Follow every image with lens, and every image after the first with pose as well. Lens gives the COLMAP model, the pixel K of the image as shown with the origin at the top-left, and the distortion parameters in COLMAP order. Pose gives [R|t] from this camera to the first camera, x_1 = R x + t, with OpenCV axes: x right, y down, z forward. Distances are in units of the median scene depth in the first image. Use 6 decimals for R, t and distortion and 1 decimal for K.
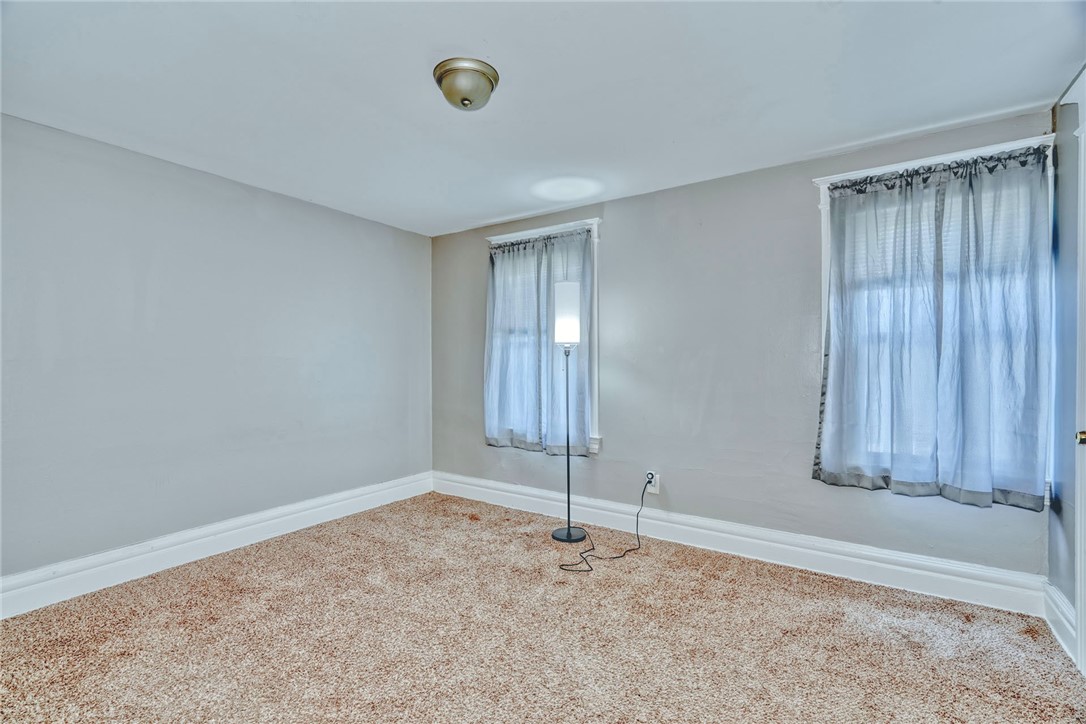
lens RADIAL K [[493.1, 0, 543.2], [0, 493.1, 359.2], [0, 0, 1]] dist [0.004170, 0.001545]
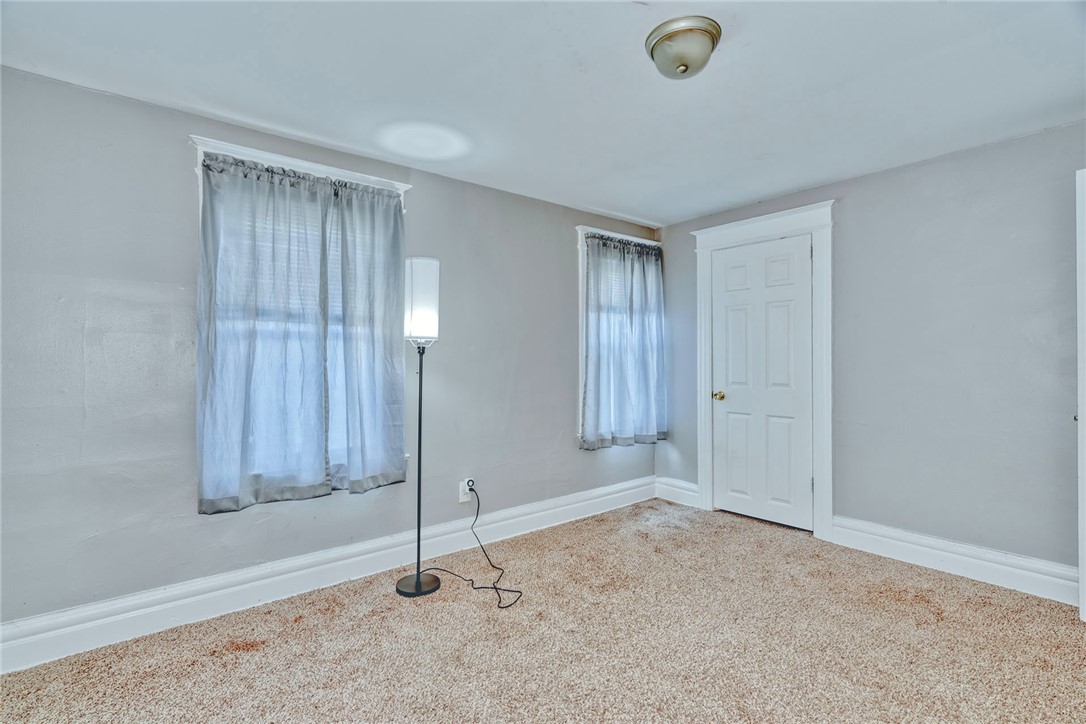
lens RADIAL K [[493.1, 0, 533.8], [0, 493.1, 360.1], [0, 0, 1]] dist [0.004170, 0.001545]
pose [[0.316165, 0.005611, 0.948688, -0.690301], [0.001810, 0.999977, -0.006517, 0.008835], [-0.948703, 0.003778, 0.316147, 0.633608]]
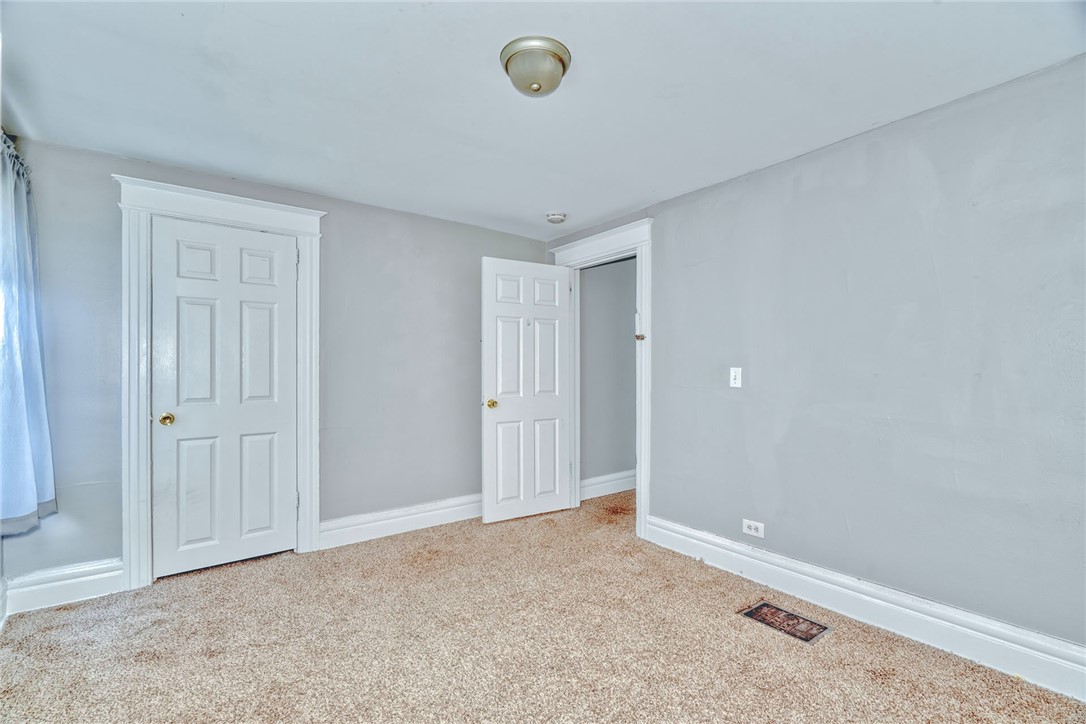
lens RADIAL K [[493.1, 0, 540.6], [0, 493.1, 366.7], [0, 0, 1]] dist [0.004170, 0.001545]
pose [[-0.933898, 0.009664, 0.357408, -0.317743], [0.008865, 0.999953, -0.003875, 0.005738], [-0.357429, -0.000451, -0.933940, 1.186584]]
